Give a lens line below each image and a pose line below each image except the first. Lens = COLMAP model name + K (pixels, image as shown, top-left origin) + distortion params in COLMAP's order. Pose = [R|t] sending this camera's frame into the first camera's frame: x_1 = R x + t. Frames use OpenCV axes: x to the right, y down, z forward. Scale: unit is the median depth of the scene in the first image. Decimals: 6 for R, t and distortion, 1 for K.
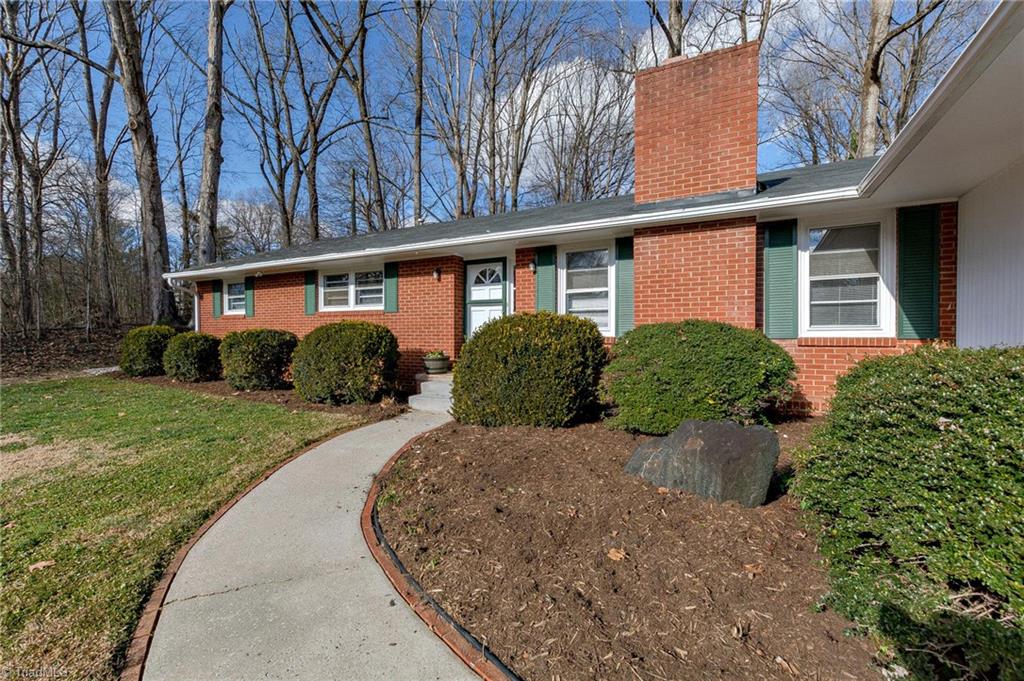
lens RADIAL K [[456.7, 0, 510.5], [0, 456.7, 335.0], [0, 0, 1]] dist [0.002364, -0.001281]
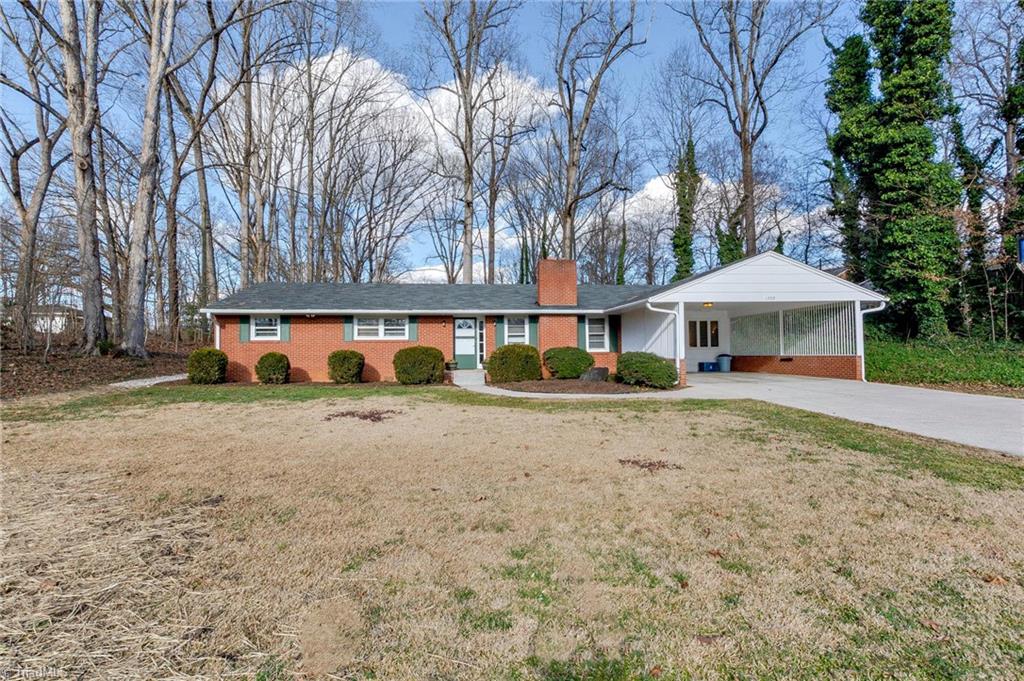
lens RADIAL K [[456.7, 0, 513.7], [0, 456.7, 340.0], [0, 0, 1]] dist [0.002364, -0.001281]
pose [[0.813096, 0.008746, 0.582064, -1.145136], [0.009421, 0.999558, -0.028180, 0.004527], [-0.582053, 0.028397, 0.812655, -0.903870]]
